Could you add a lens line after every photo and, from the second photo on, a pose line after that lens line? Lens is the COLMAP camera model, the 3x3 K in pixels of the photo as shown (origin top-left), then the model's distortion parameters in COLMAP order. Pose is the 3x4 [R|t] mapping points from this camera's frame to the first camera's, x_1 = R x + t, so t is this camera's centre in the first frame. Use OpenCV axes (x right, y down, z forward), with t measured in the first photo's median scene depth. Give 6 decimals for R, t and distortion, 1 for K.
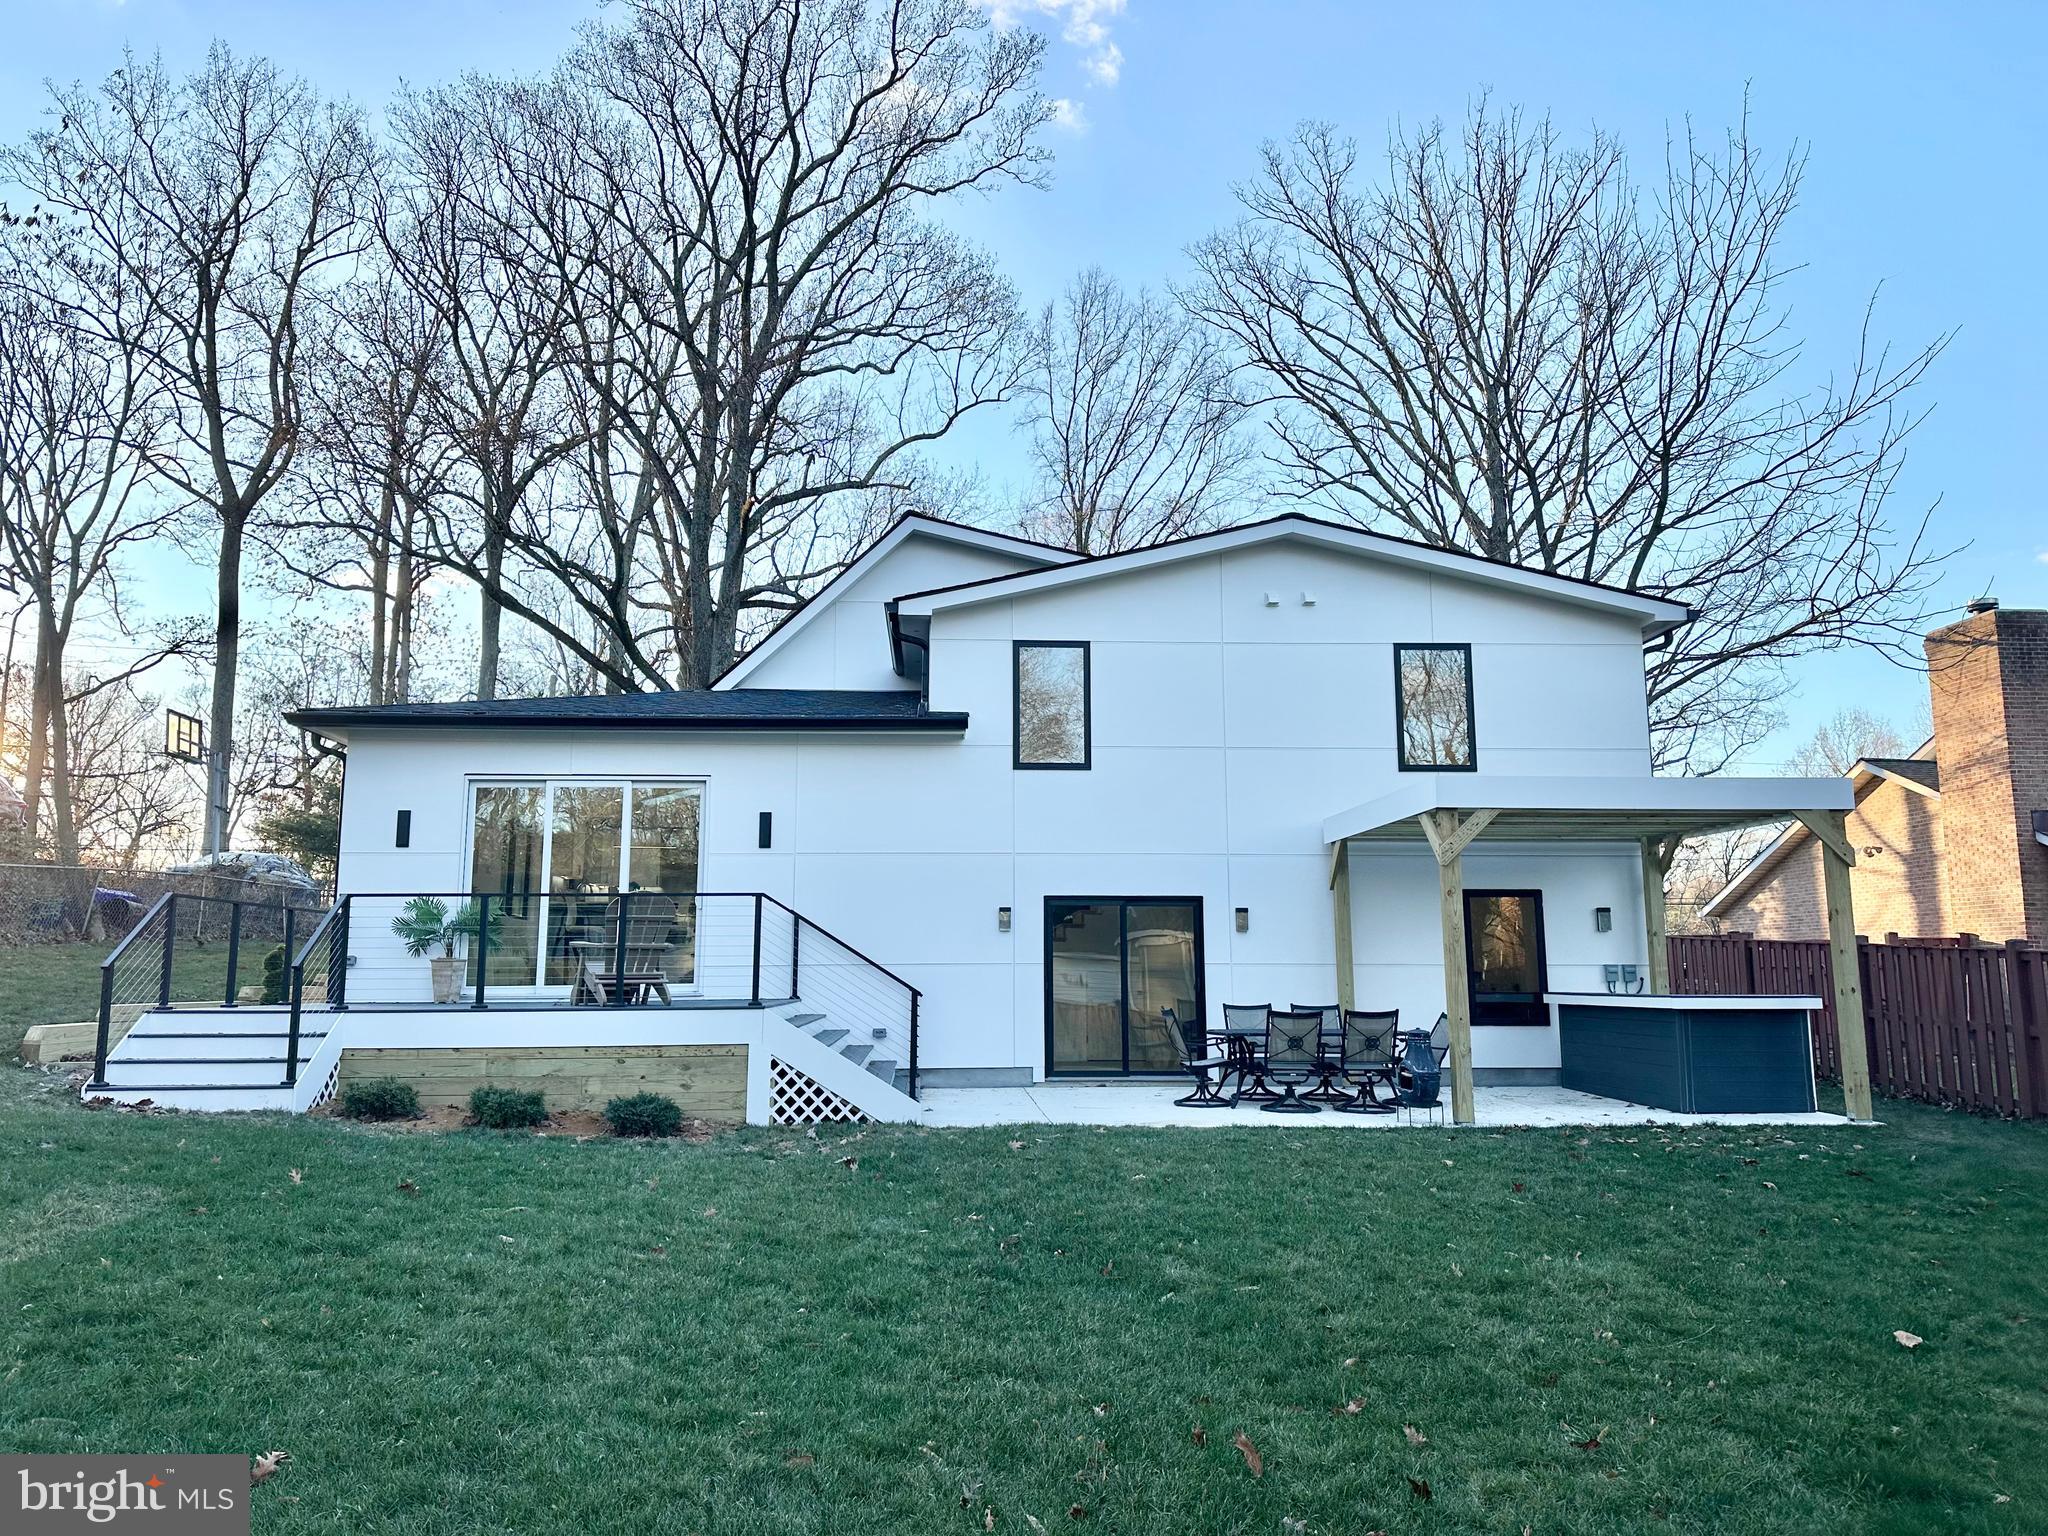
lens RADIAL K [[1423.0, 0, 1025.1], [0, 1423.0, 767.8], [0, 0, 1]] dist [0.020395, -0.004540]
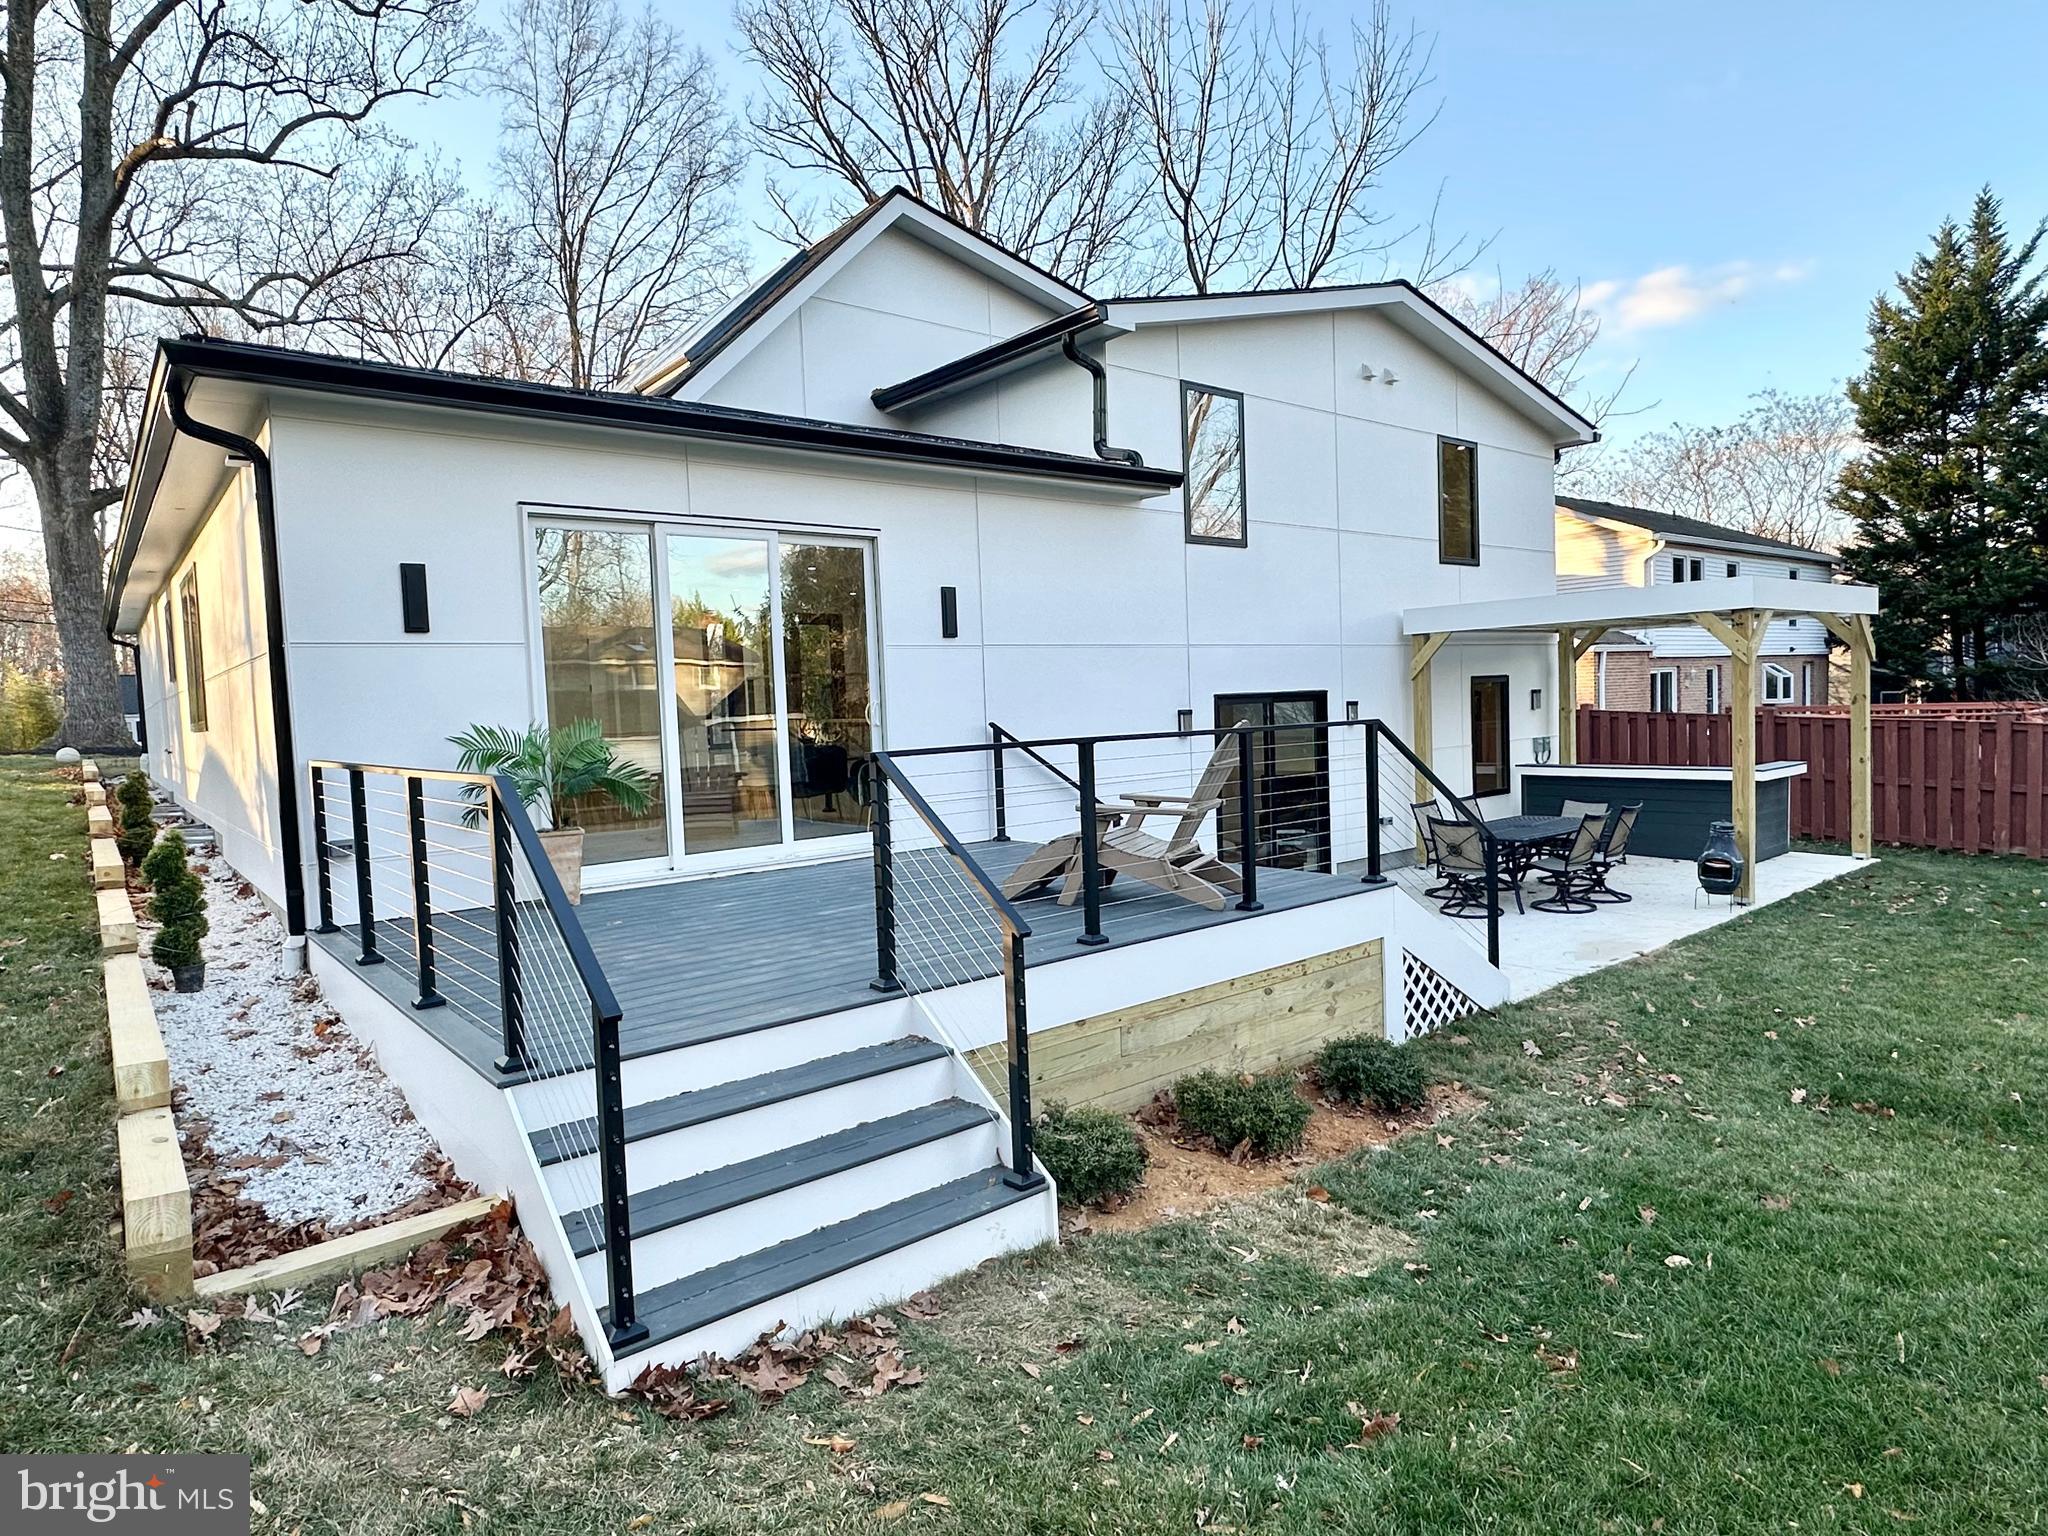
lens RADIAL K [[1160.1, 0, 1022.9], [0, 1160.1, 769.0], [0, 0, 1]] dist [0.005105, 0.001601]
pose [[0.814292, -0.060598, 0.577284, -0.593169], [-0.048547, 0.983941, 0.171764, 0.023654], [-0.578422, -0.167891, 0.798273, 0.602711]]
